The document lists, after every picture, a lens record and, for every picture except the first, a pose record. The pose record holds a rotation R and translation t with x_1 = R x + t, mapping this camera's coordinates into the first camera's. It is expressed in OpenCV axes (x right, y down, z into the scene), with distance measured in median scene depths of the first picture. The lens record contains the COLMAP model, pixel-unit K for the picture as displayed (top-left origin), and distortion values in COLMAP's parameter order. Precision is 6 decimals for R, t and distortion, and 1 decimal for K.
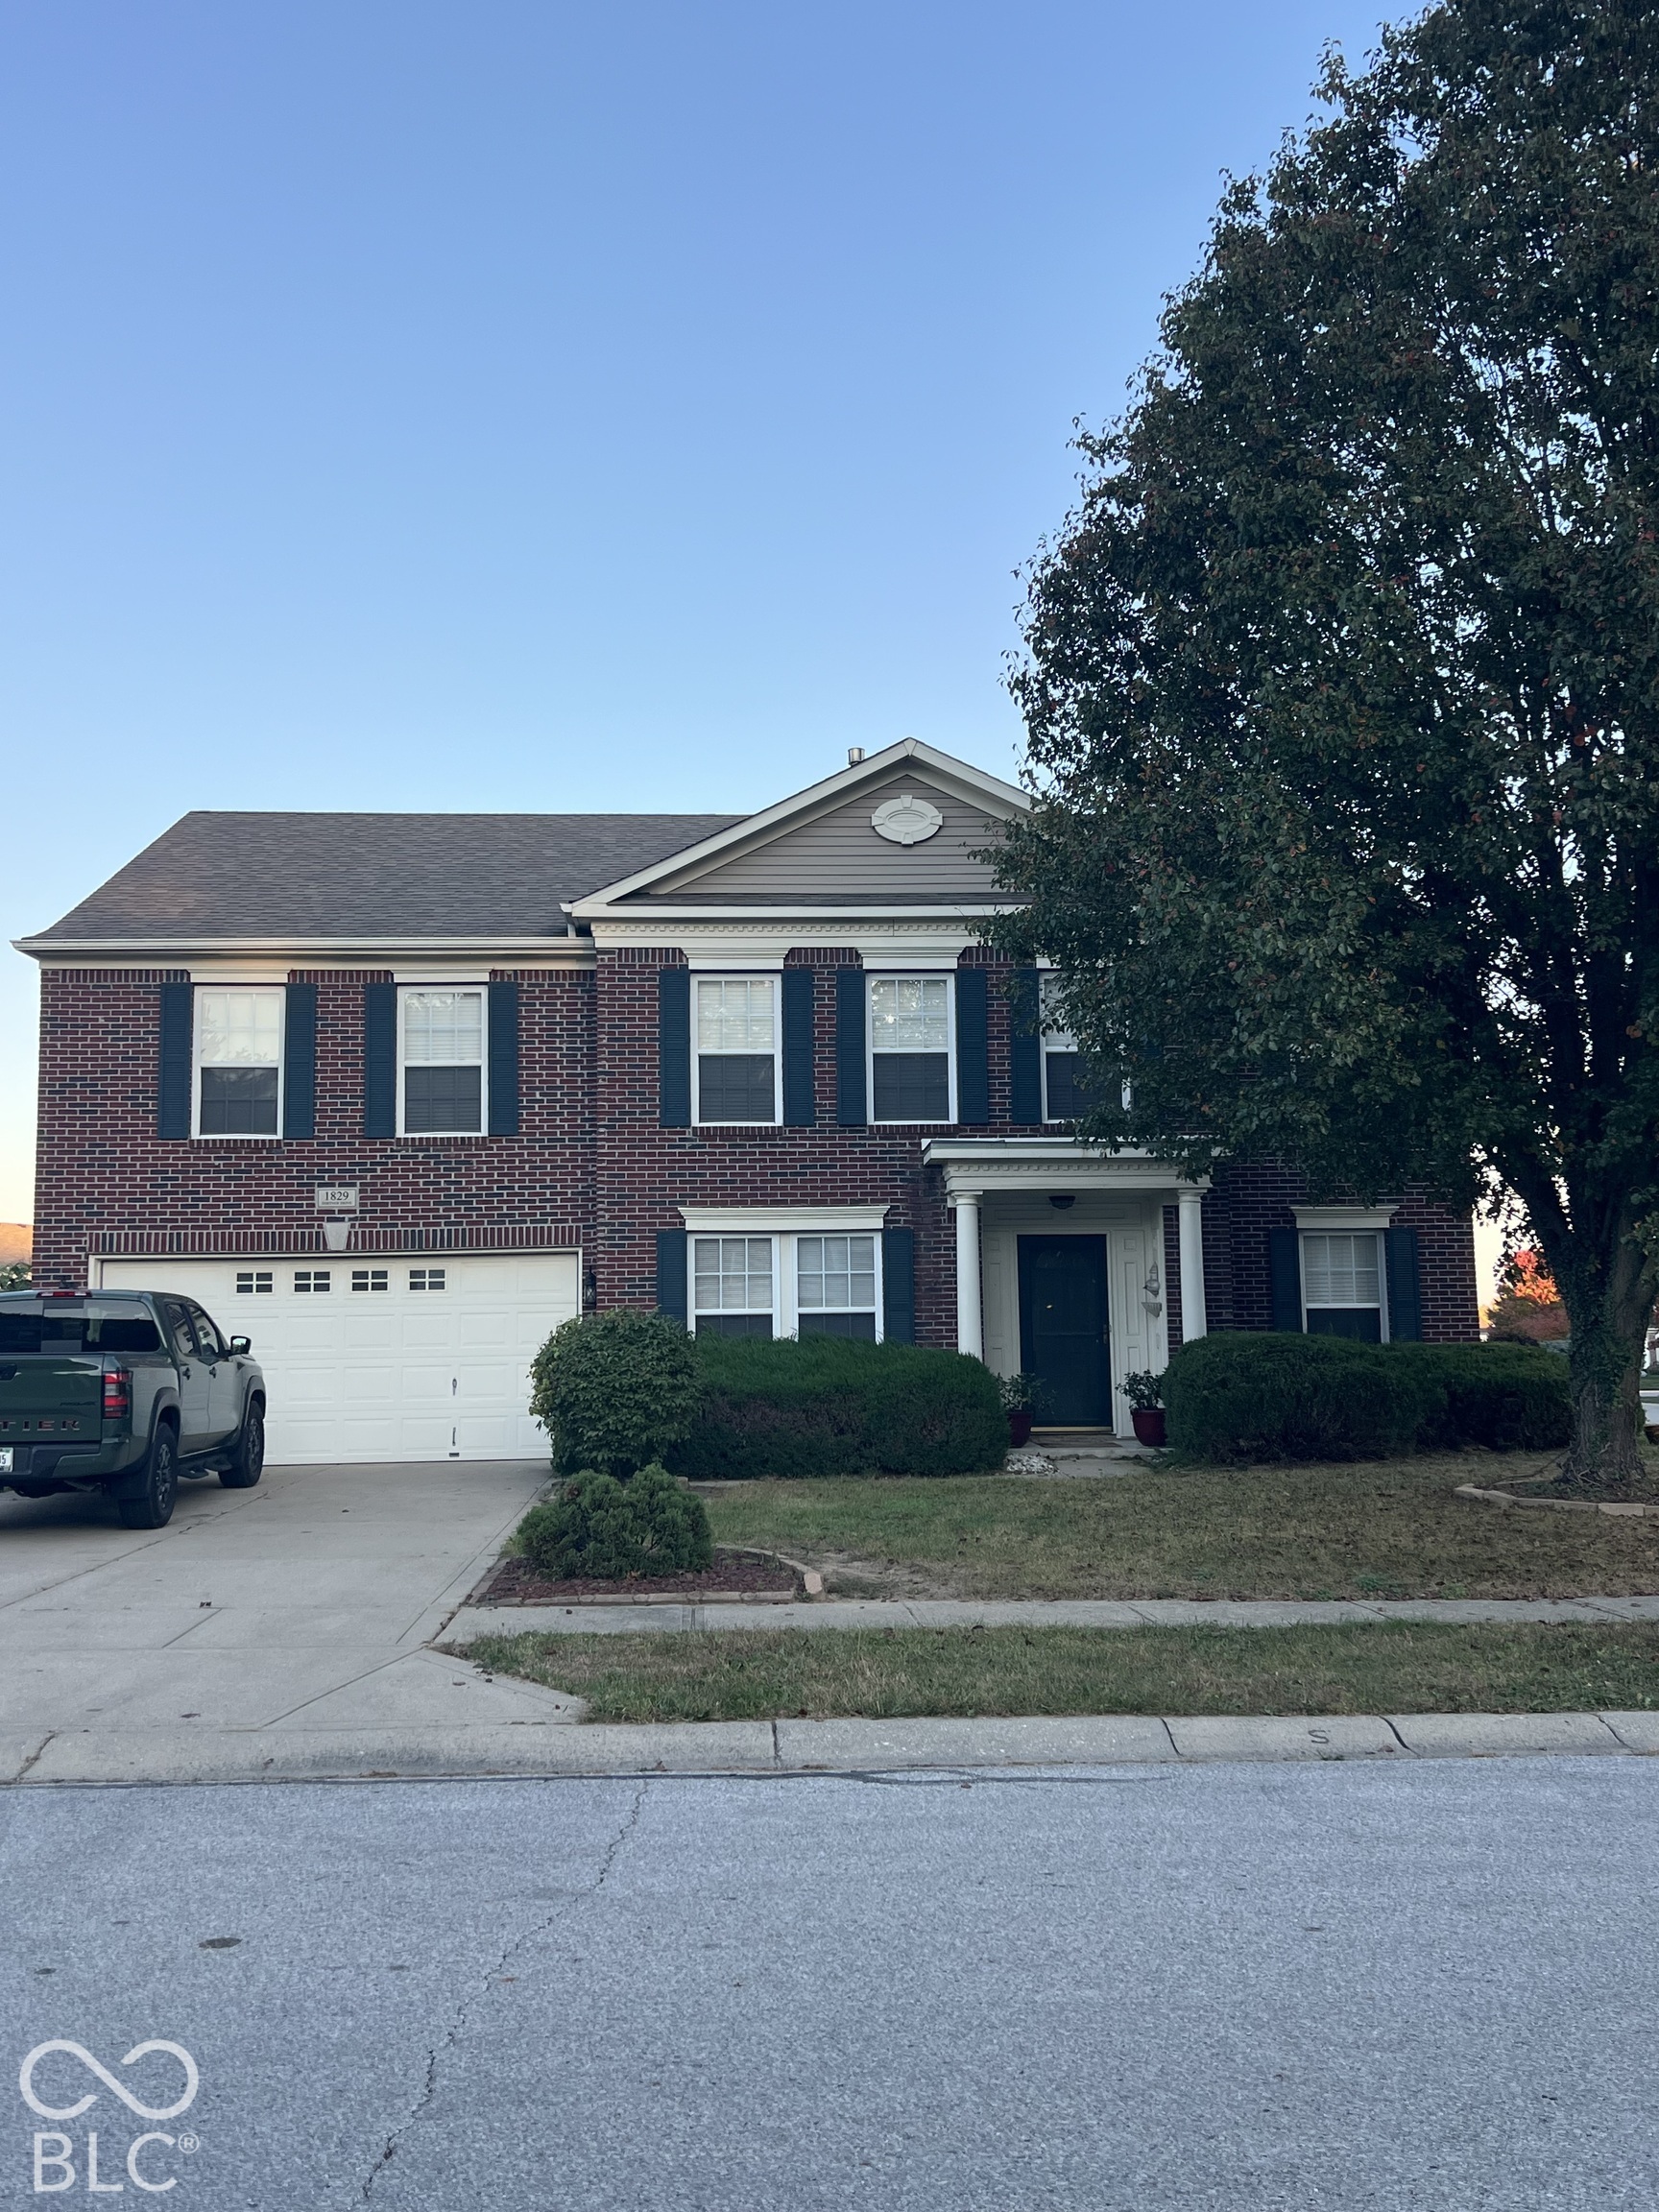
lens RADIAL K [[2023.7, 0, 819.5], [0, 2023.7, 1105.8], [0, 0, 1]] dist [0.068029, 0.000000]
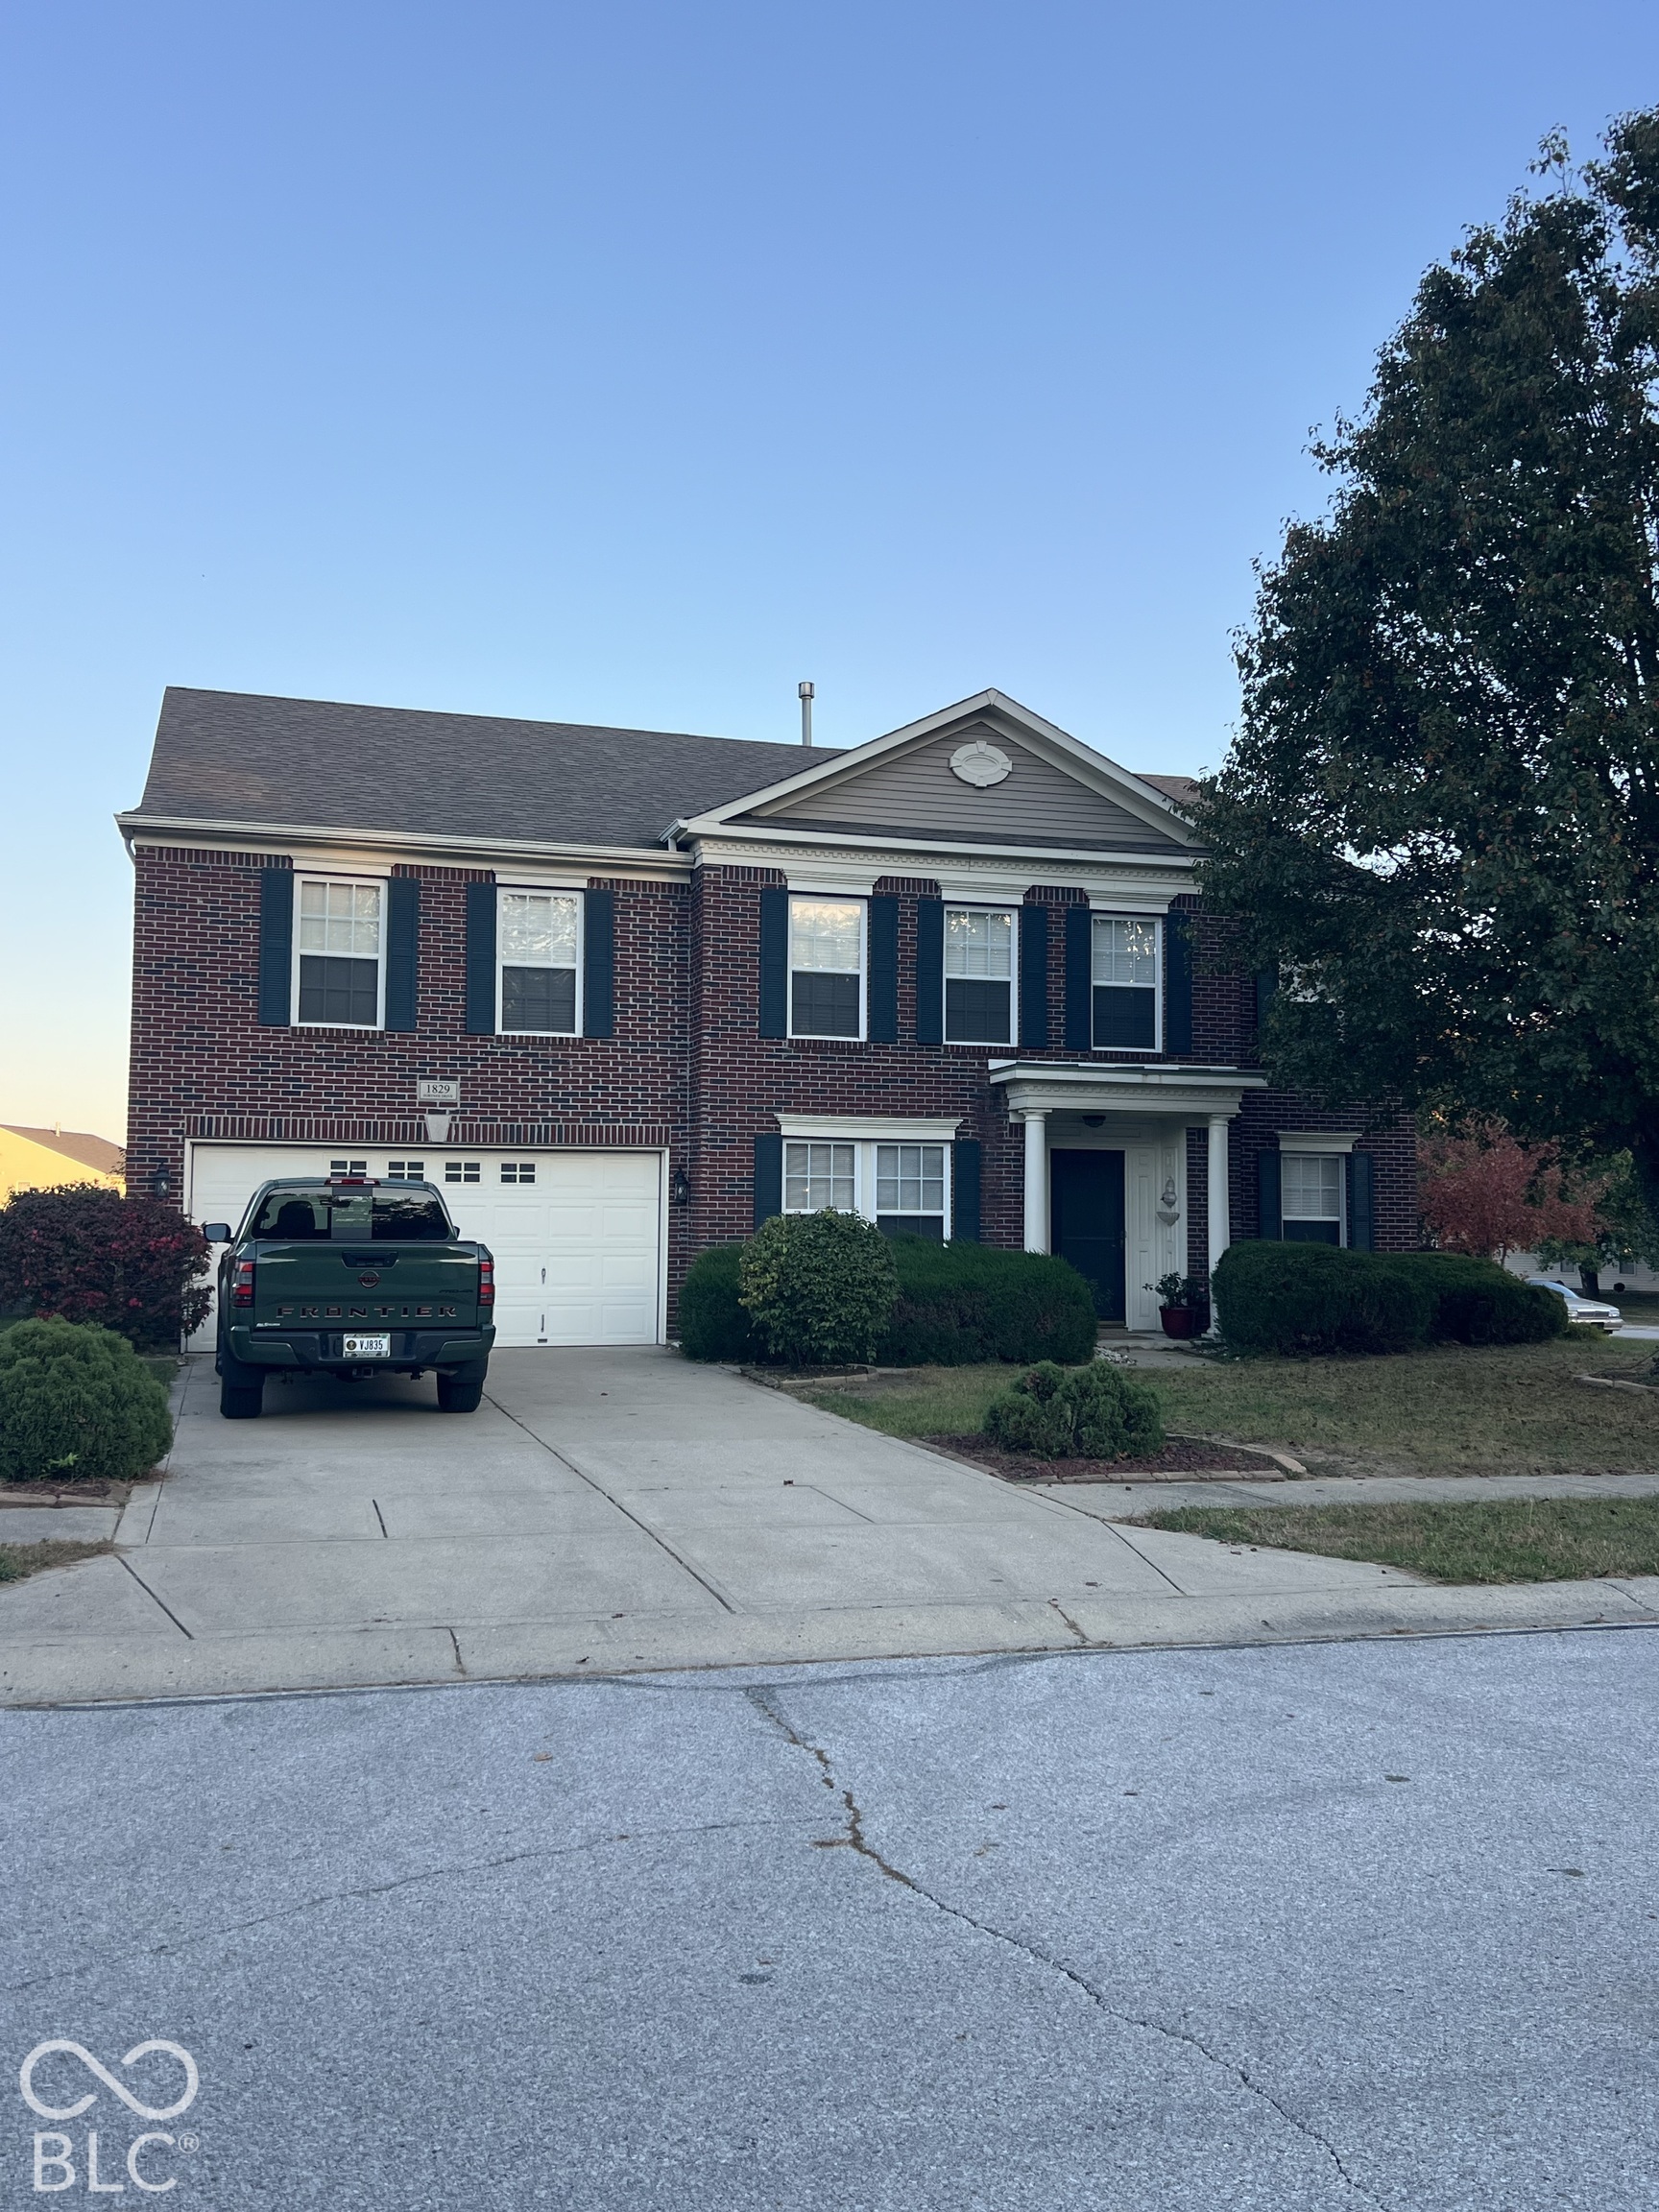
lens RADIAL K [[1912.3, 0, 836.8], [0, 1912.3, 1104.3], [0, 0, 1]] dist [0.048249, -0.016648]
pose [[0.968687, 0.038575, 0.245272, -0.280189], [-0.050558, 0.997806, 0.042748, 0.000634], [-0.243084, -0.053810, 0.968511, 0.015845]]
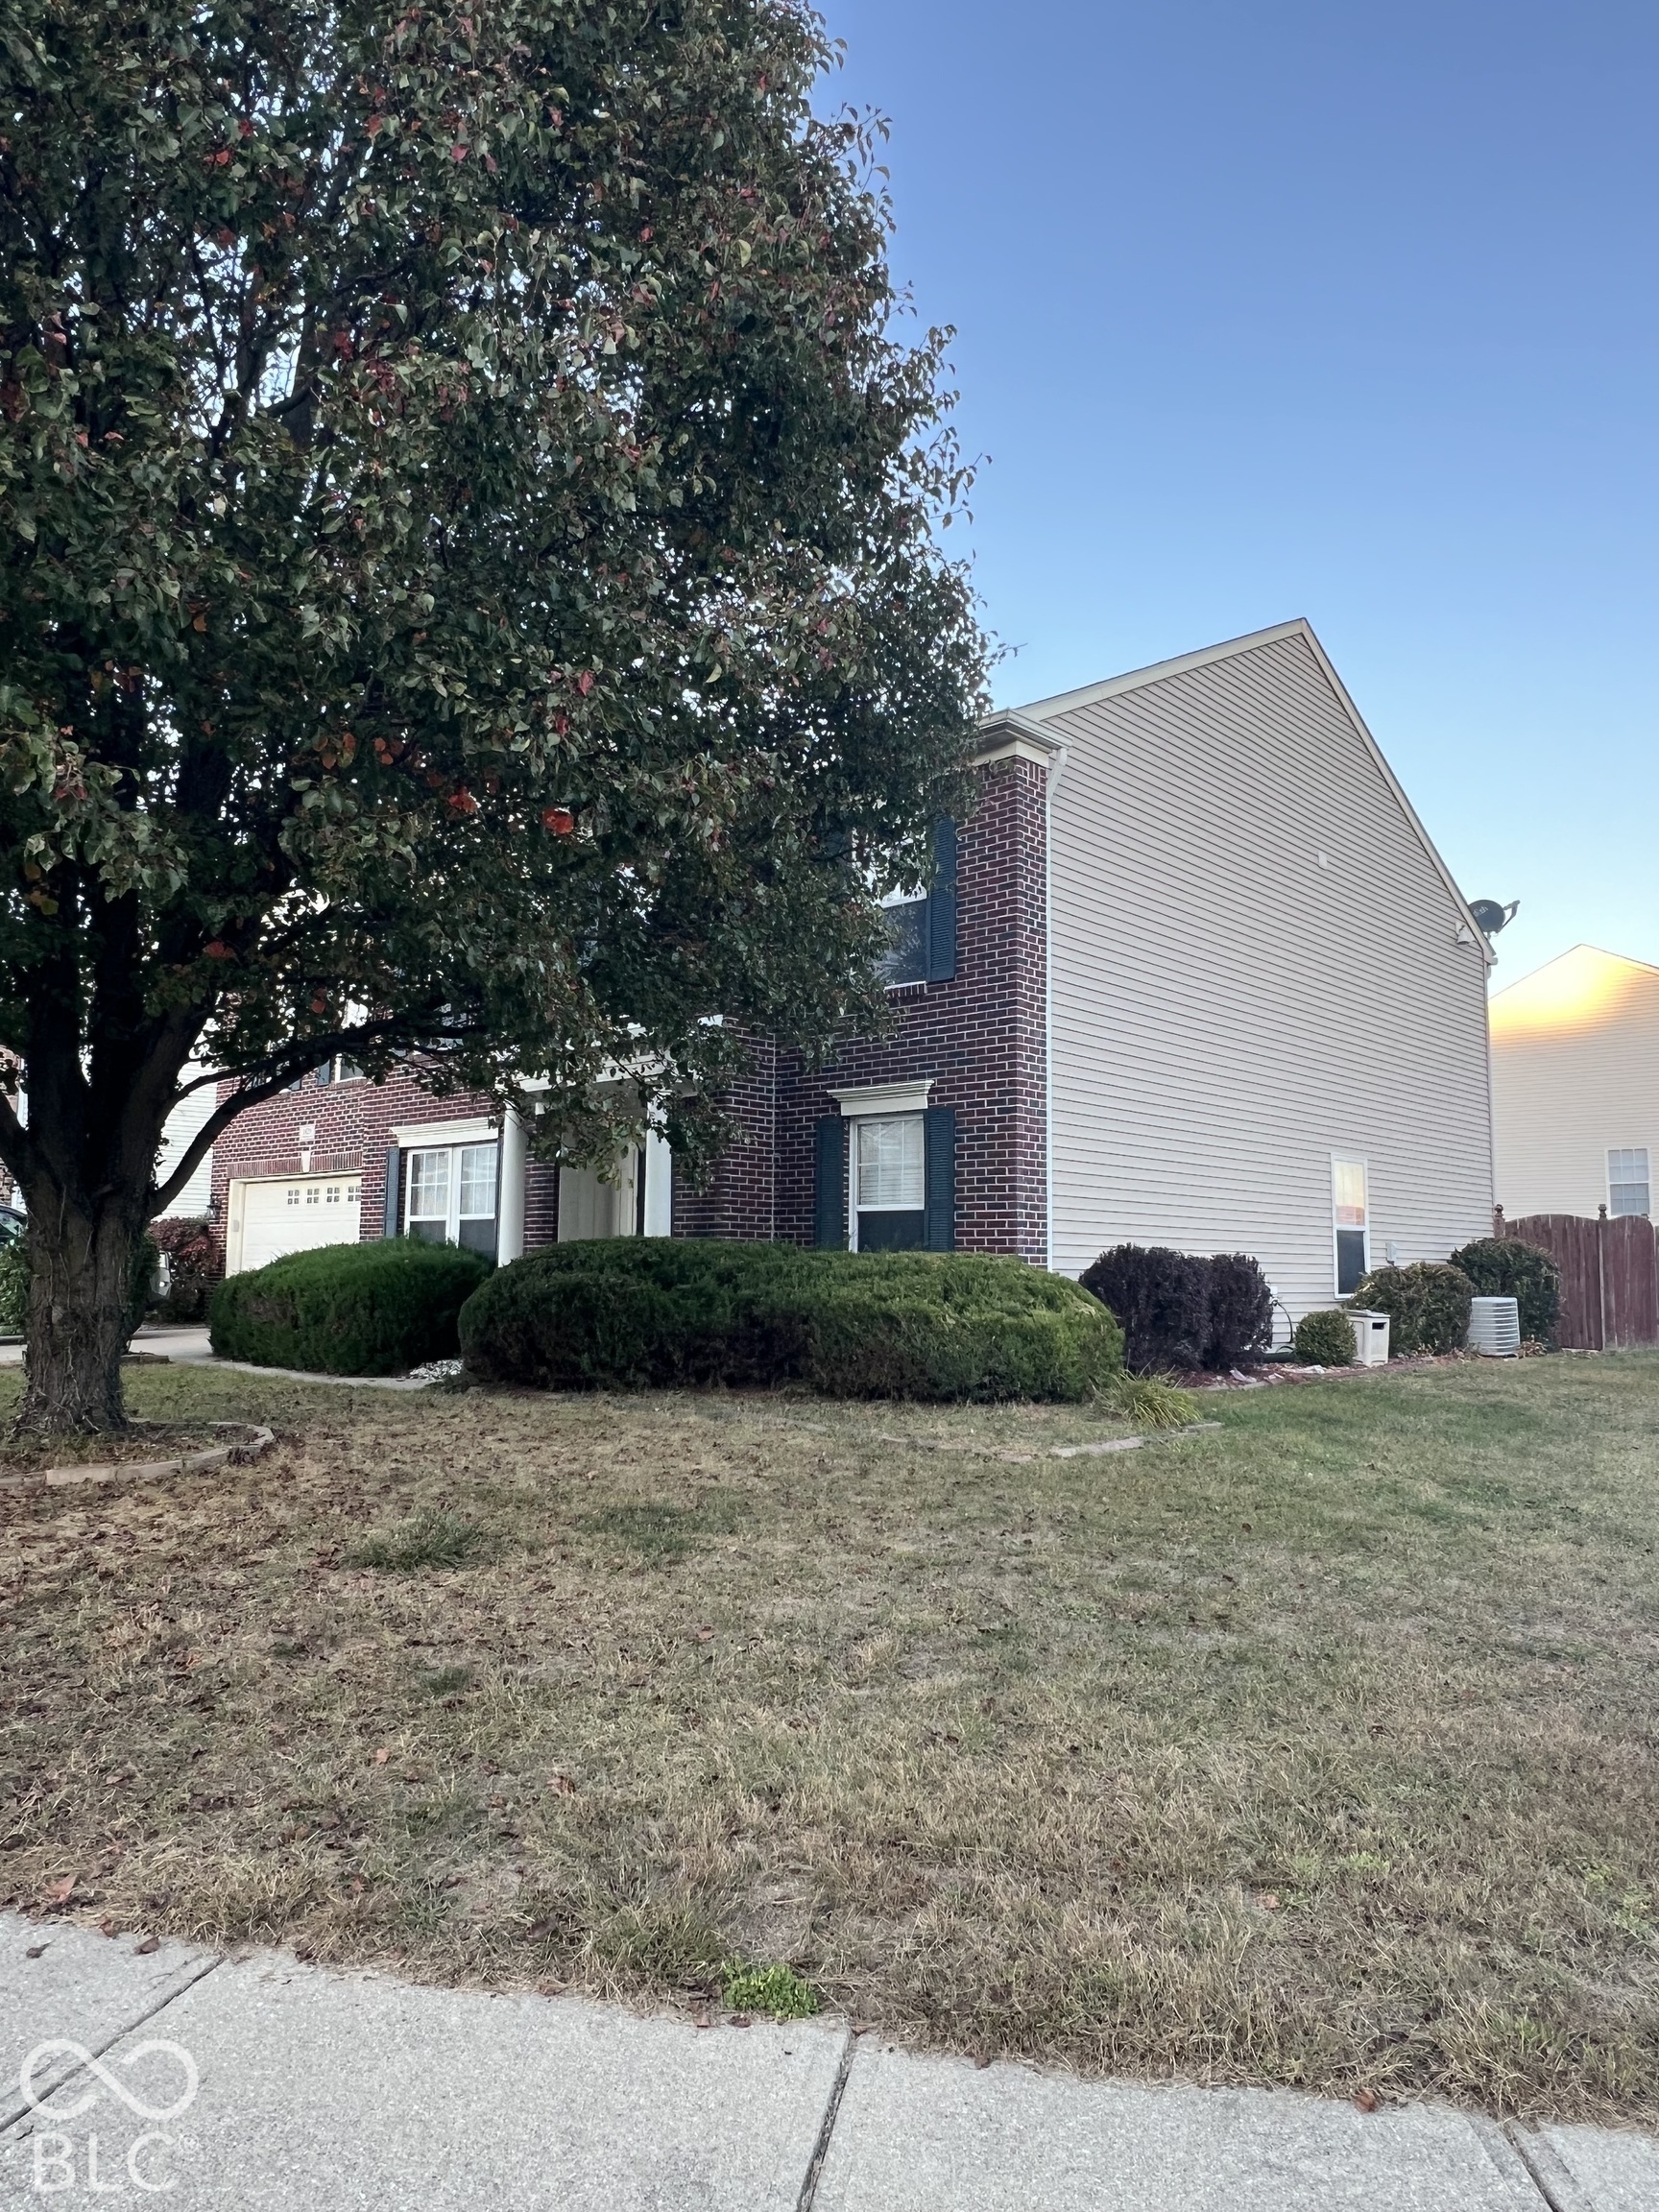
lens RADIAL K [[1423.0, 0, 830.8], [0, 1423.0, 1108.3], [0, 0, 1]] dist [-0.000839, 0.000911]
pose [[0.684989, -0.058828, -0.726174, 0.674152], [0.070509, 0.997409, -0.014291, 0.066827], [0.725133, -0.041413, 0.687362, 0.611634]]
